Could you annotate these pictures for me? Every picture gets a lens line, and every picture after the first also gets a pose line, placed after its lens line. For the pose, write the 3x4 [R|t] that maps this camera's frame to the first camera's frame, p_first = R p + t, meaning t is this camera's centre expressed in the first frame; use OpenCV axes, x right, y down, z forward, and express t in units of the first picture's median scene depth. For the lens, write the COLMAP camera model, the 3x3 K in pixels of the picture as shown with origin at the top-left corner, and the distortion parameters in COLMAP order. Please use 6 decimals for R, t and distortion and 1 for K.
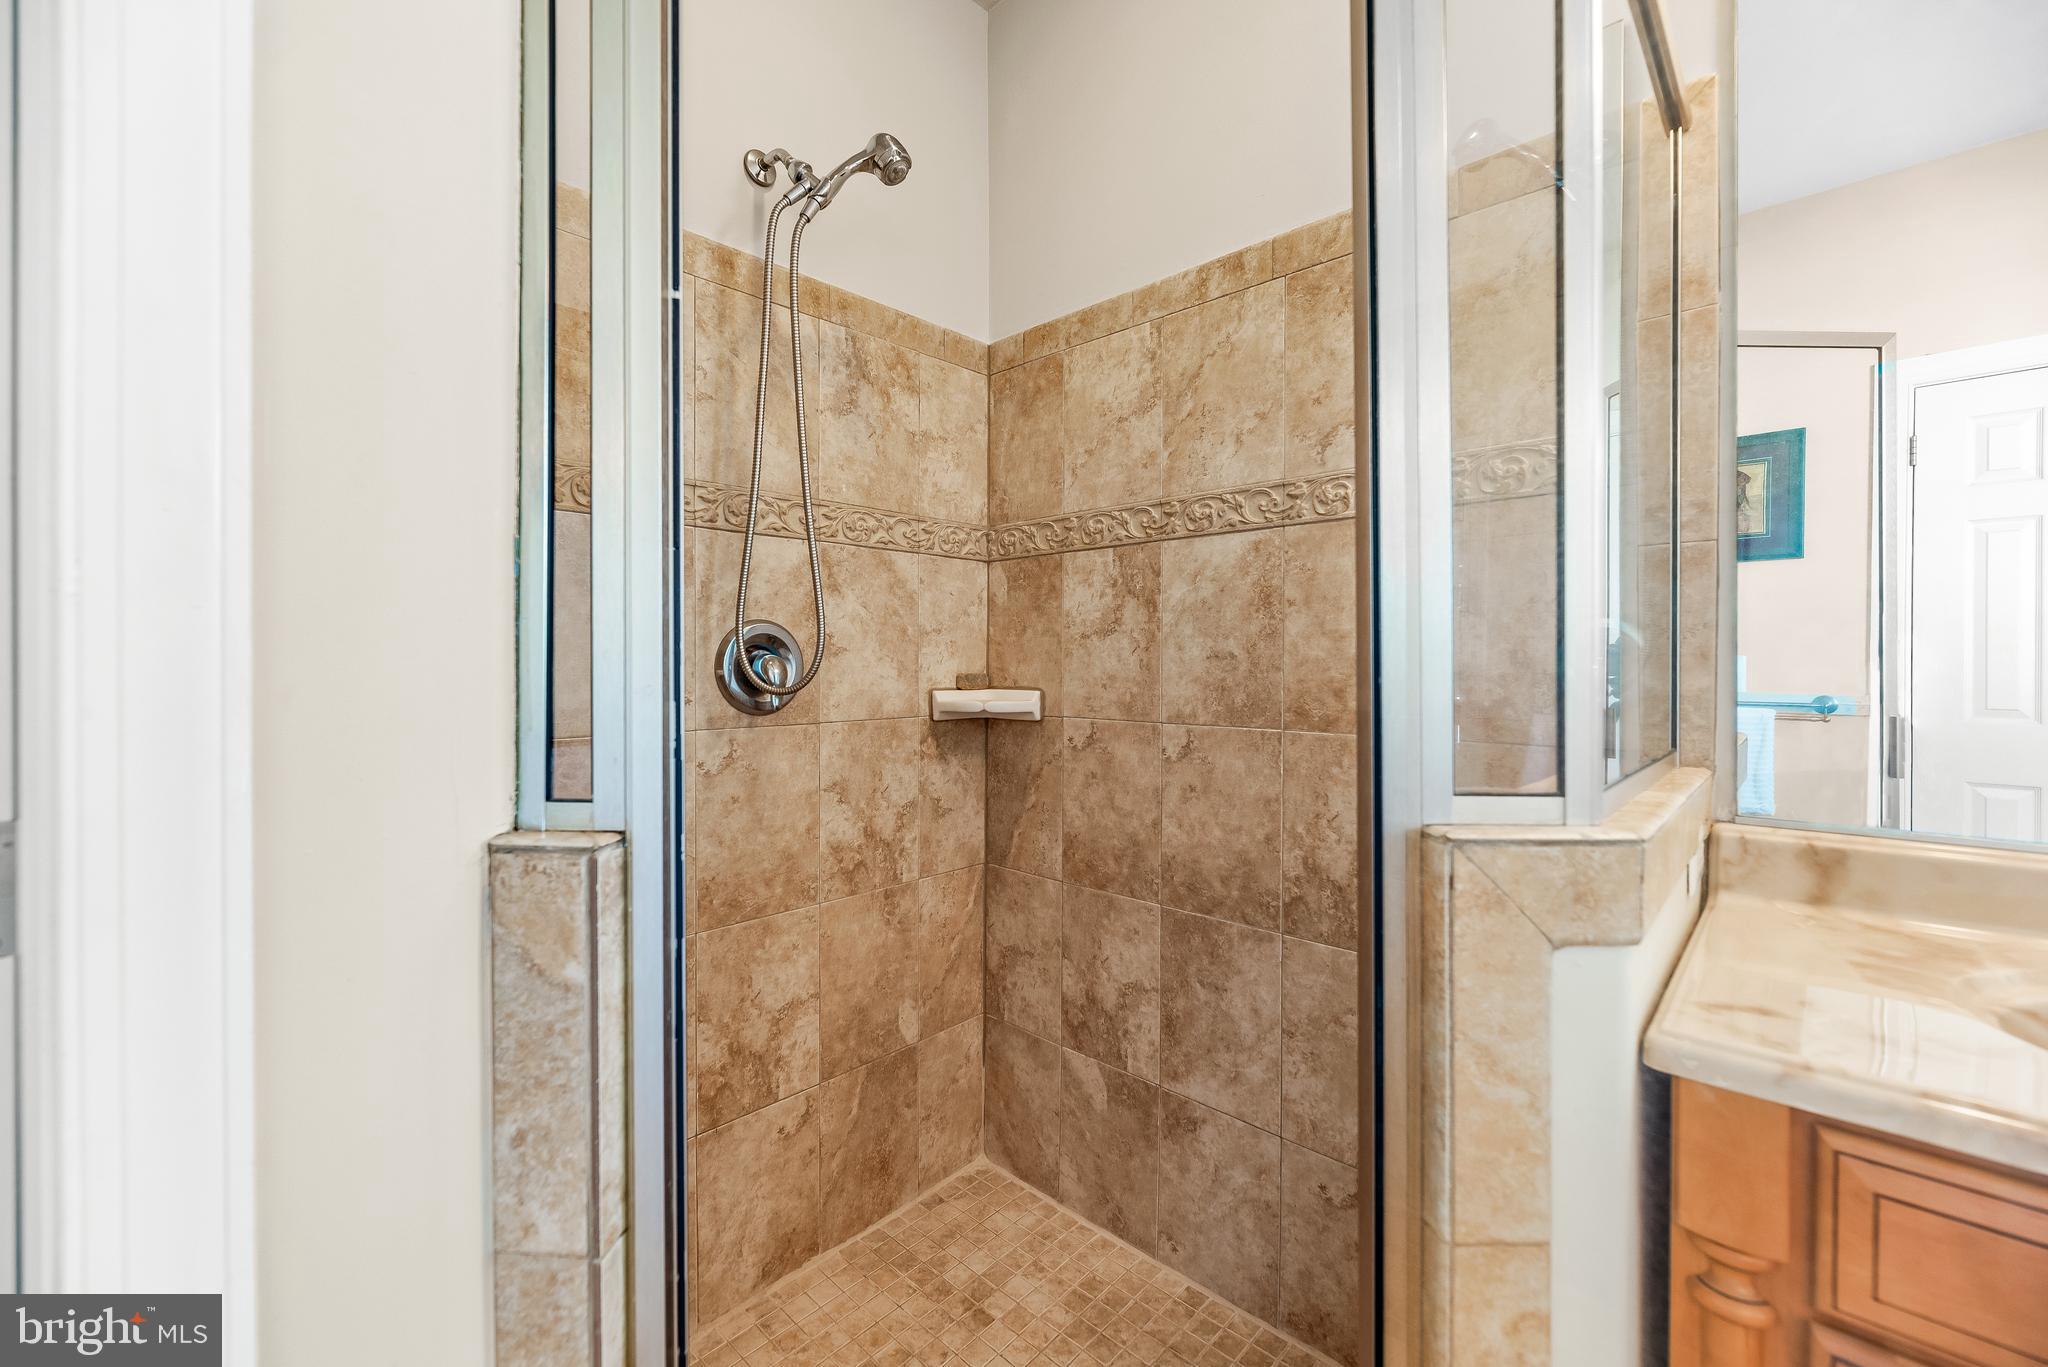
lens RADIAL K [[845.9, 0, 1017.7], [0, 845.9, 669.5], [0, 0, 1]] dist [-0.002087, -0.000090]
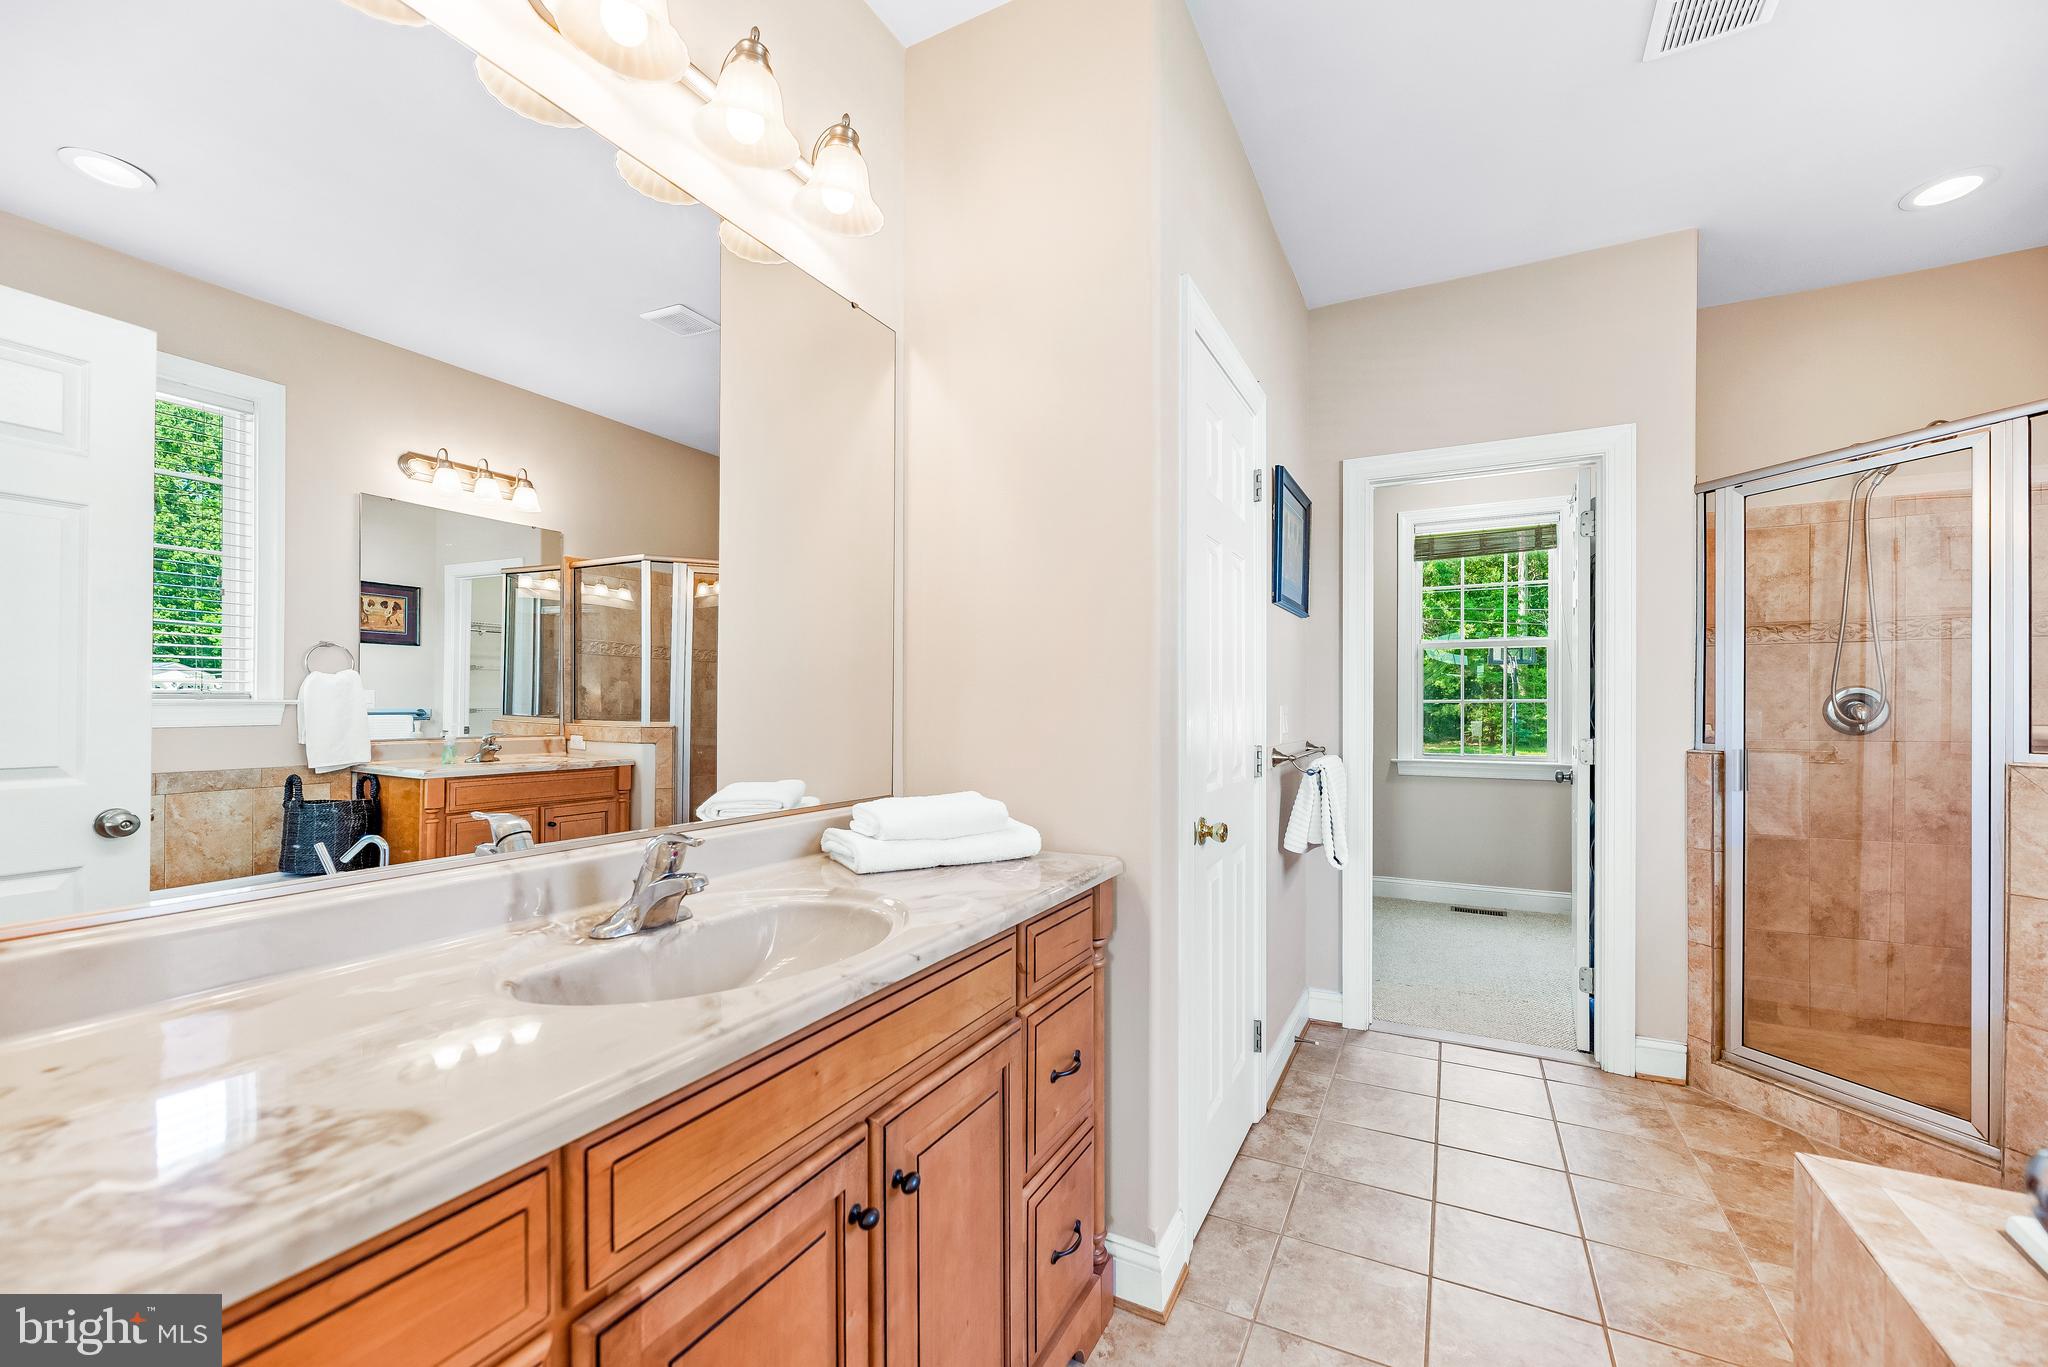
lens RADIAL K [[838.0, 0, 1014.4], [0, 838.0, 711.1], [0, 0, 1]] dist [0.002090, 0.000193]
pose [[0.279297, 0.002781, -0.960201, 1.008568], [-0.003335, 0.999993, 0.001926, 0.001758], [0.960199, 0.002665, 0.279304, -1.393324]]
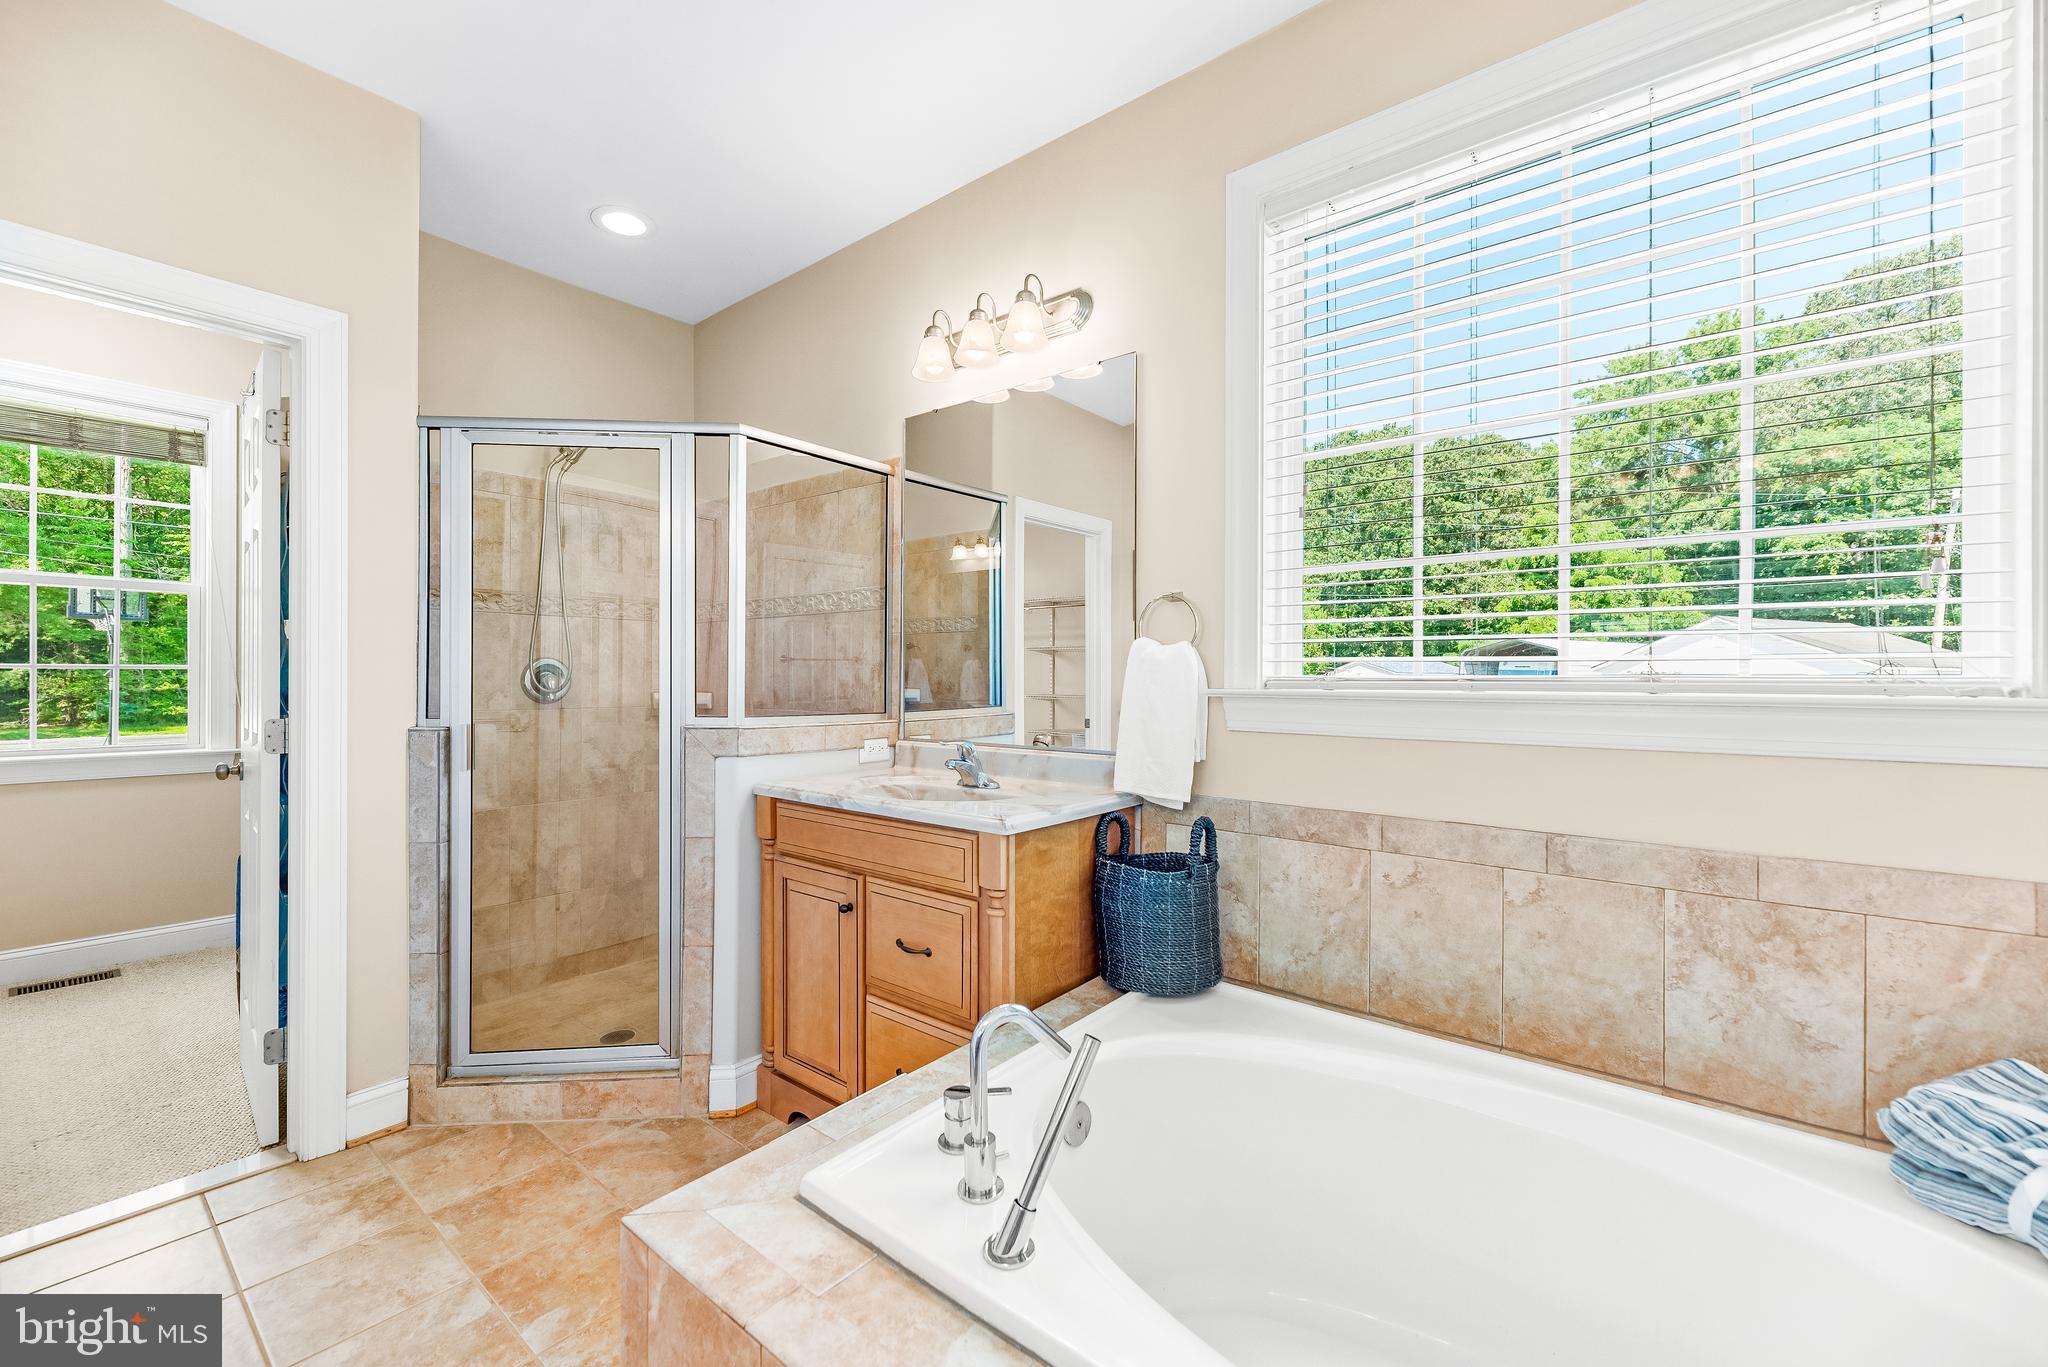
lens RADIAL K [[832.6, 0, 1020.4], [0, 832.6, 679.2], [0, 0, 1]] dist [-0.000003, 0.000060]
pose [[0.996697, 0.002889, 0.081159, 0.680515], [-0.002587, 0.999989, -0.003823, -0.000341], [-0.081169, 0.003601, 0.996694, -1.110354]]
